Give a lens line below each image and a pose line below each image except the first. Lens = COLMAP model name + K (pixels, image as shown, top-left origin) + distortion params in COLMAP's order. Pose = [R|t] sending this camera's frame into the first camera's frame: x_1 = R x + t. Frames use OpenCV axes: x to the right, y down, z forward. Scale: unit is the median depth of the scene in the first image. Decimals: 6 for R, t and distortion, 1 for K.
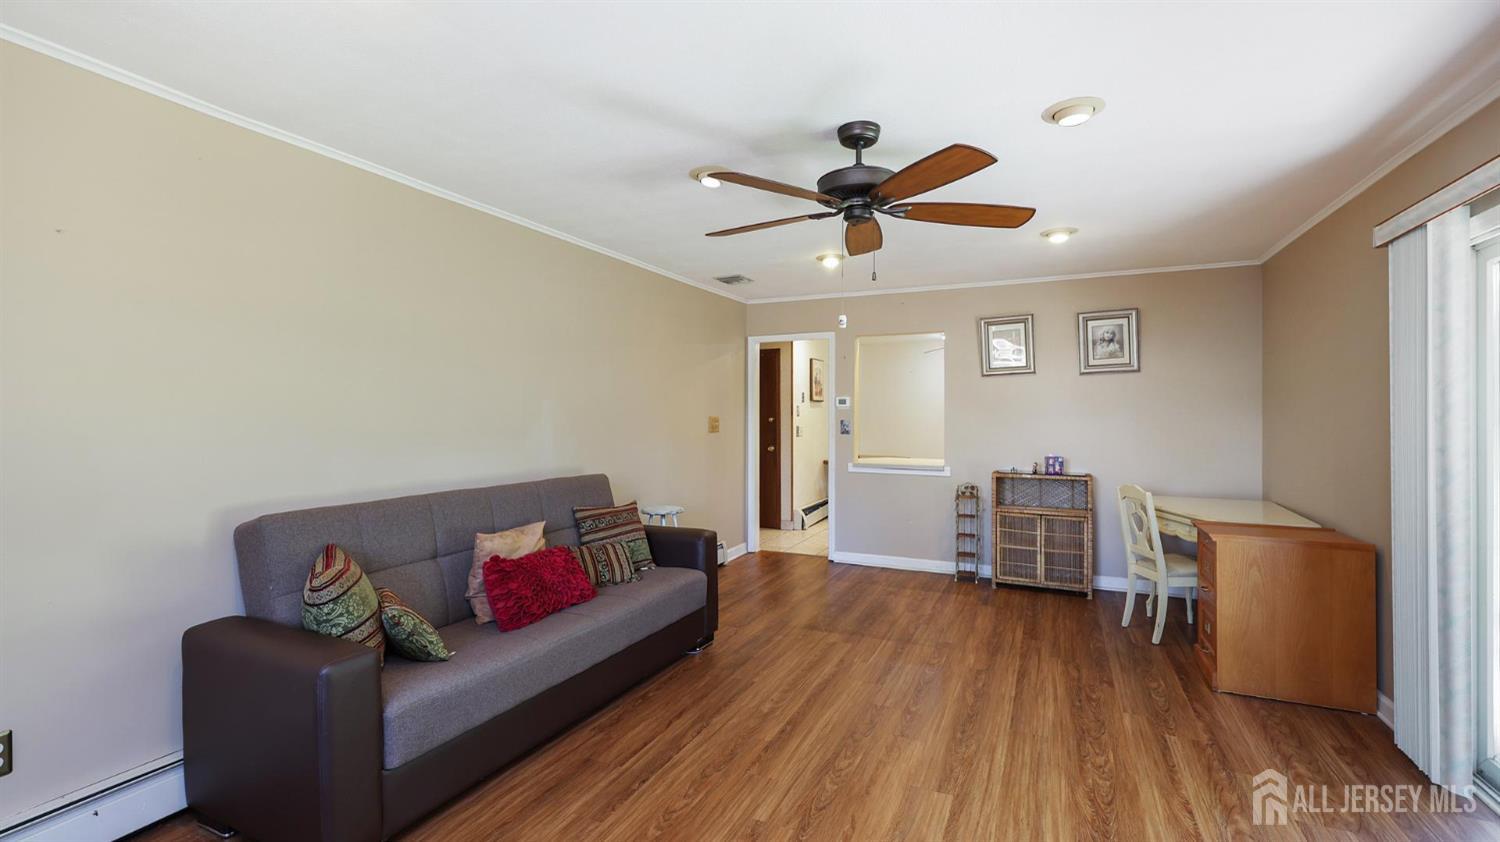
lens RADIAL K [[647.4, 0, 746.9], [0, 647.4, 415.2], [0, 0, 1]] dist [-0.002052, 0.000240]
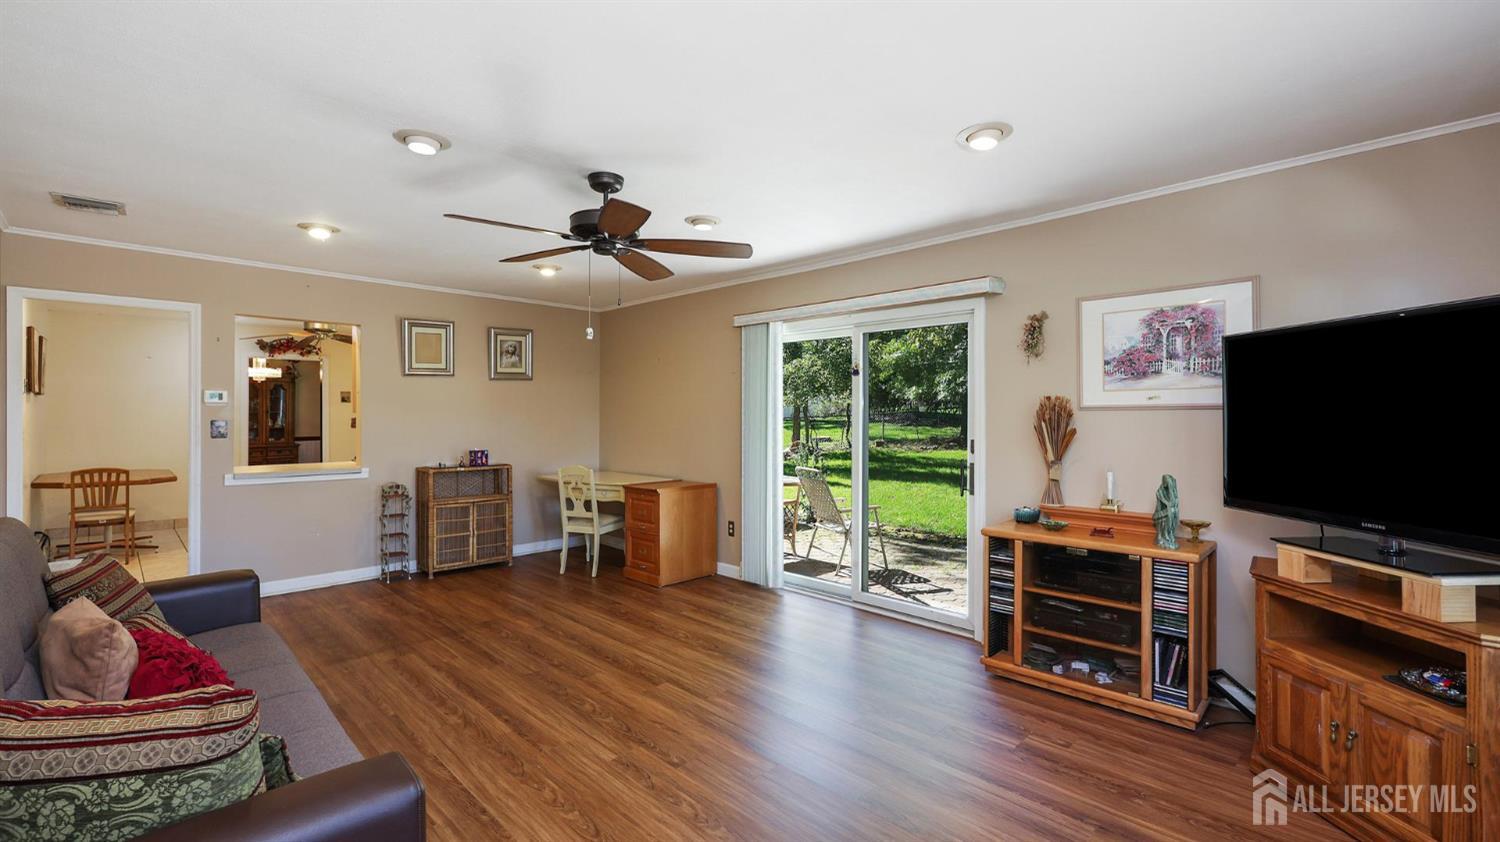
lens RADIAL K [[647.4, 0, 748.7], [0, 647.4, 416.2], [0, 0, 1]] dist [-0.002052, 0.000240]
pose [[0.333201, -0.001621, 0.942854, -0.454159], [0.000710, 0.999999, 0.001468, 0.002558], [-0.942856, 0.000180, 0.333202, 0.171546]]
